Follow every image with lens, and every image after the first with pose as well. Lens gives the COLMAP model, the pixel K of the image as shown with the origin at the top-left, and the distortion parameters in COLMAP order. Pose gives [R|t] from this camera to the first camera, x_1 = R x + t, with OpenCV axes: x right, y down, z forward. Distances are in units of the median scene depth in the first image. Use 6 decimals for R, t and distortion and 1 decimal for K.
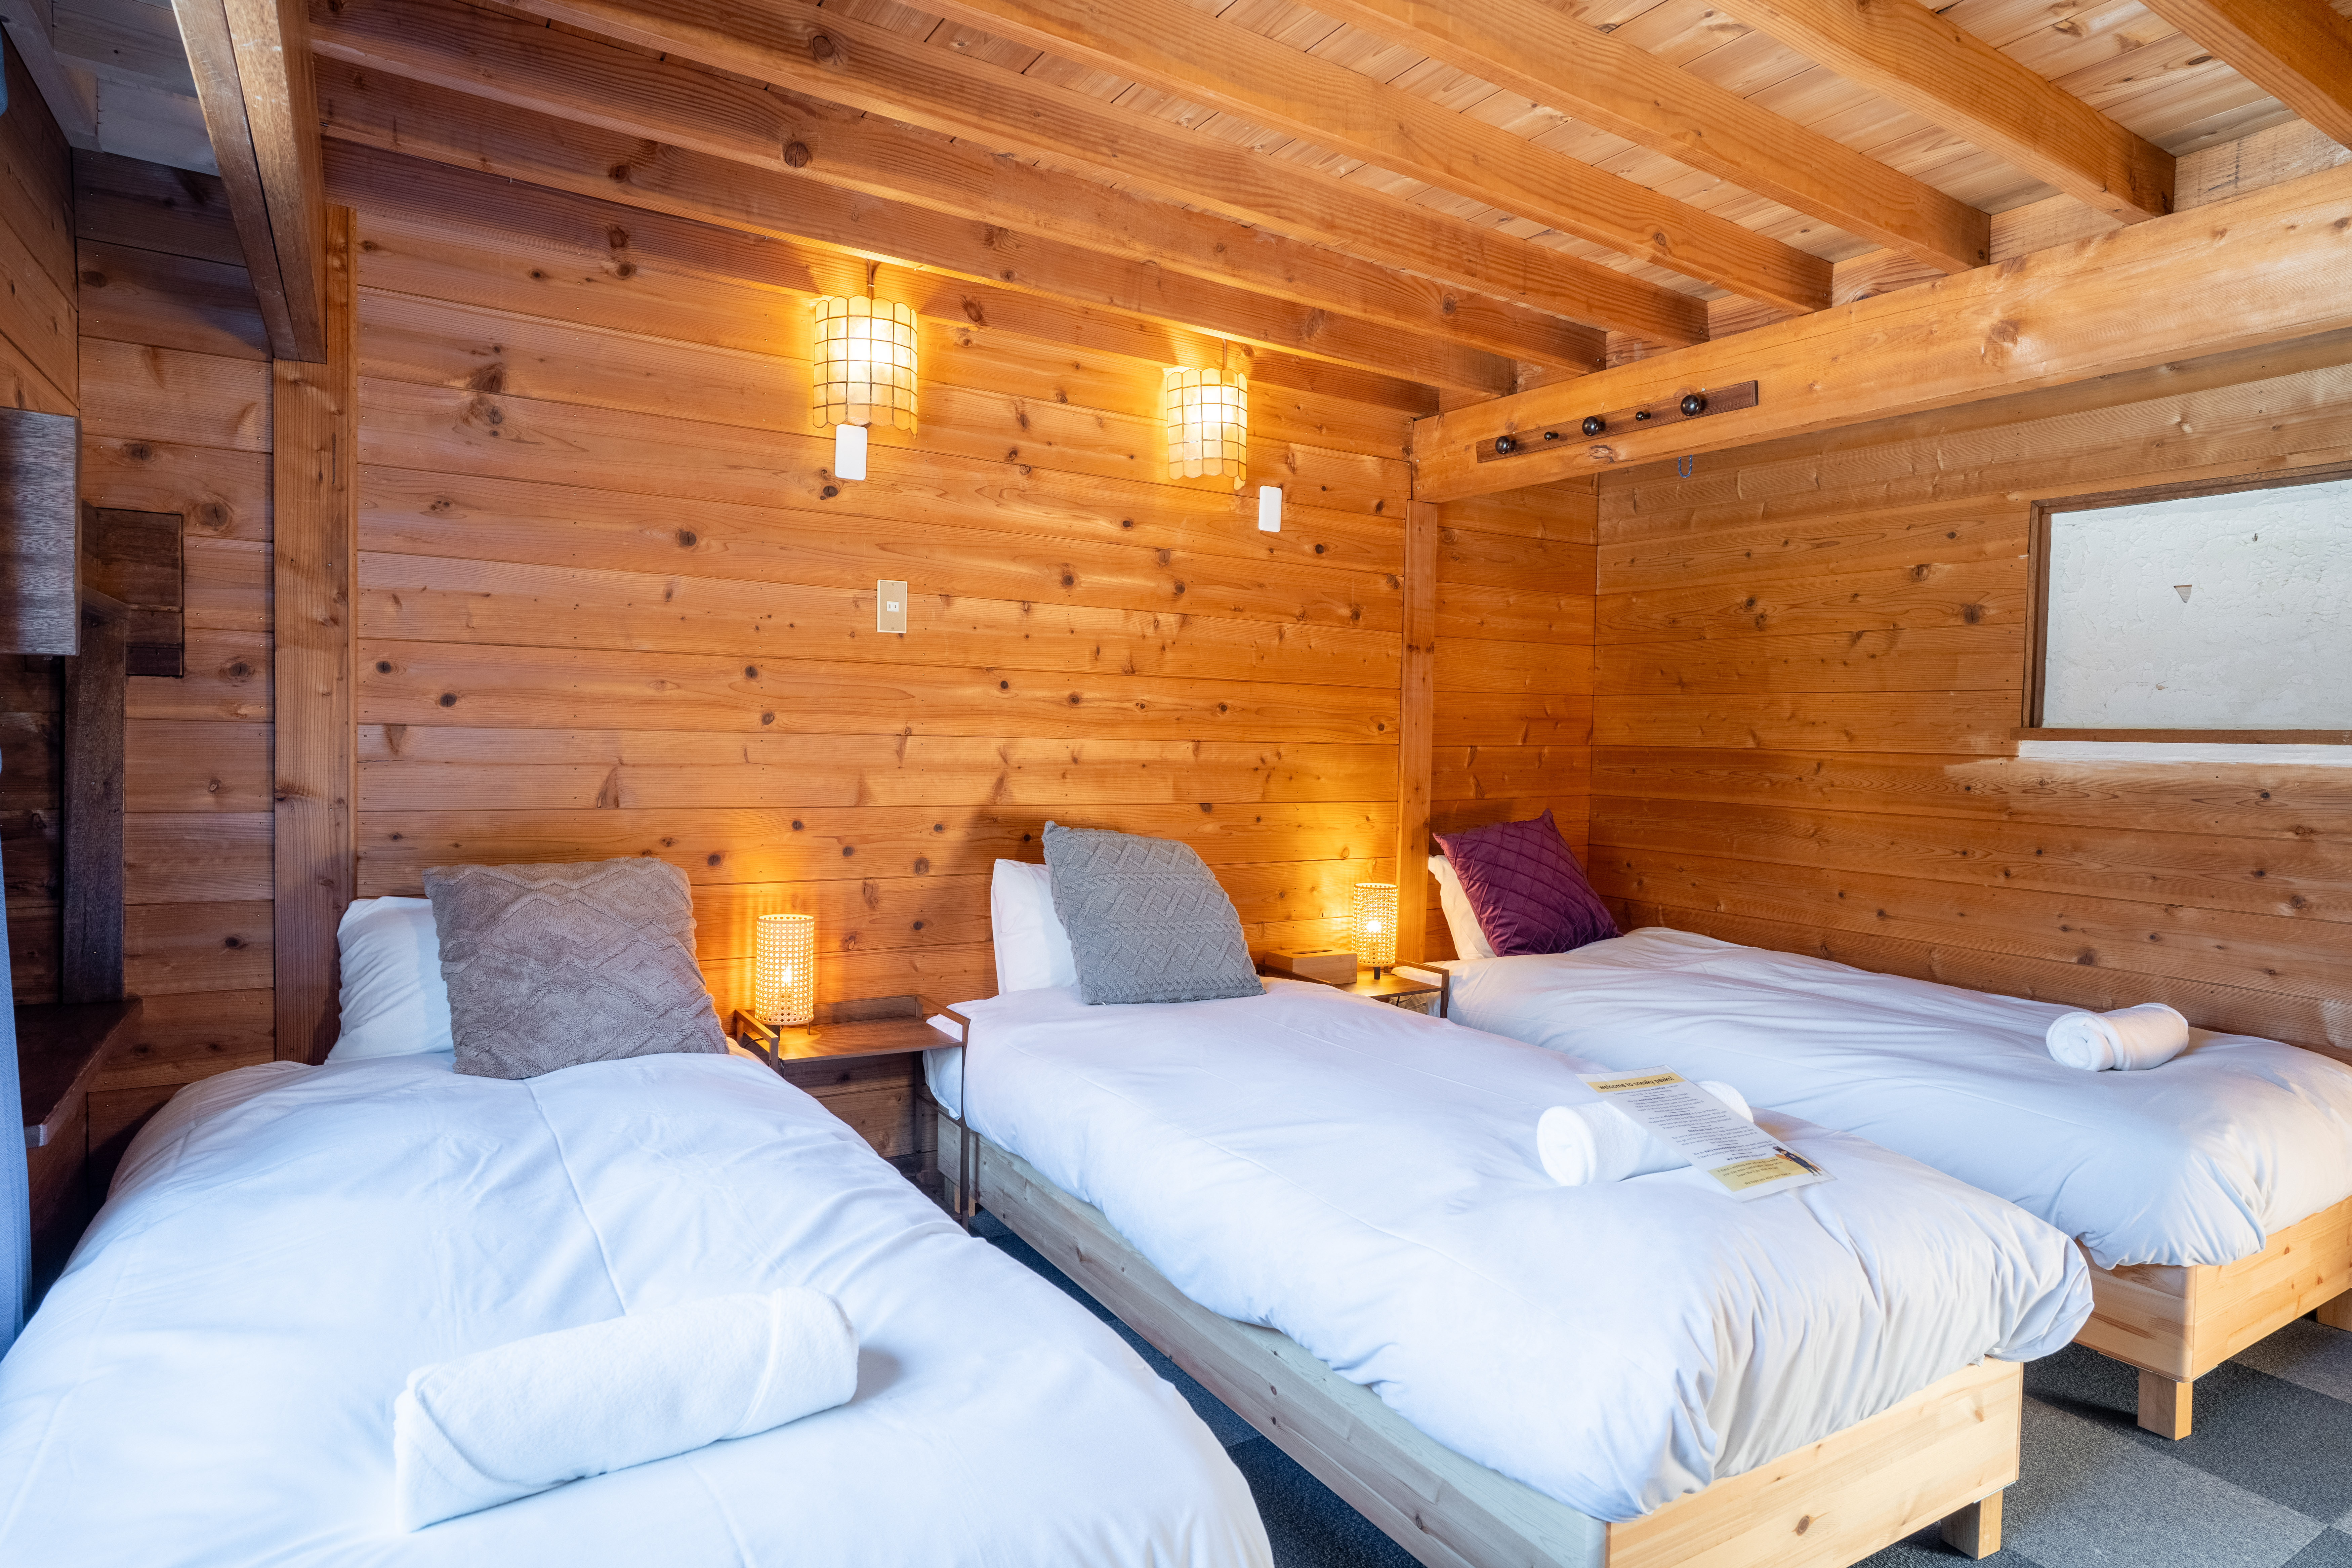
lens RADIAL K [[1334.7, 0, 1173.4], [0, 1334.7, 788.6], [0, 0, 1]] dist [-0.005319, -0.000164]
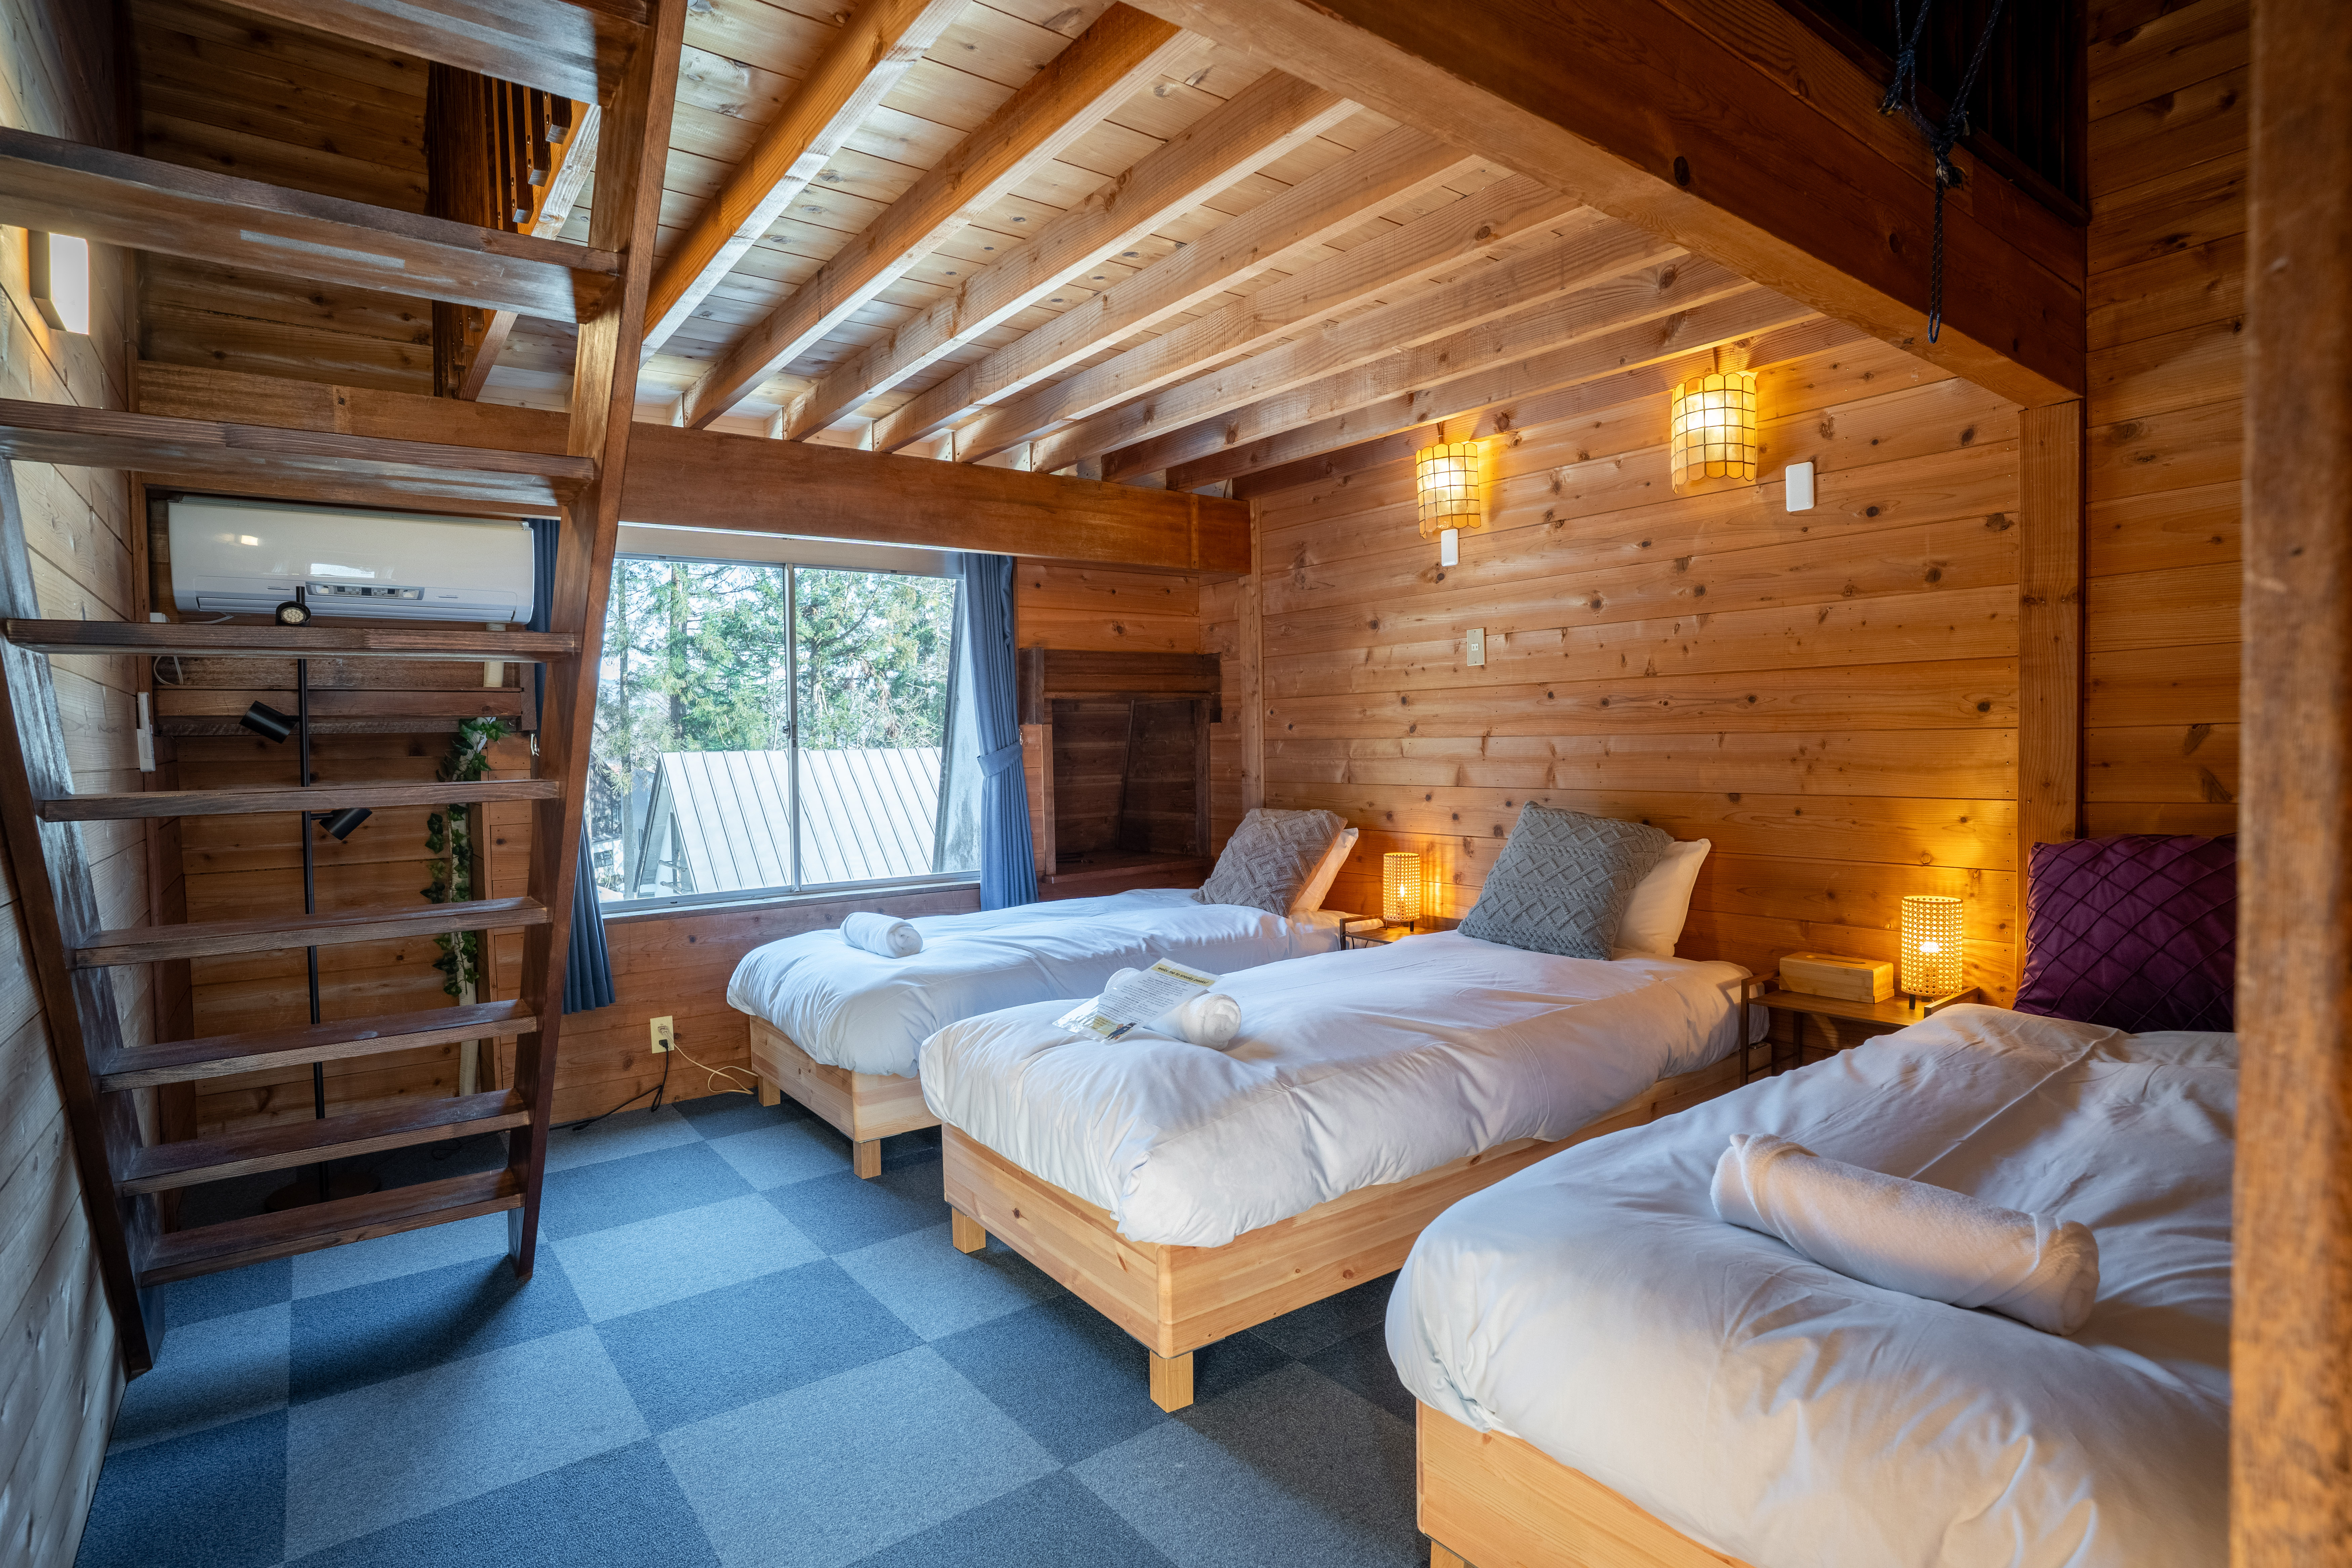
lens RADIAL K [[1194.6, 0, 1174.9], [0, 1194.6, 780.9], [0, 0, 1]] dist [0.003890, 0.000001]
pose [[0.100701, 0.007662, -0.994887, 0.940901], [-0.020643, 0.999771, 0.005610, 0.005669], [0.994703, 0.019972, 0.100836, 0.504670]]
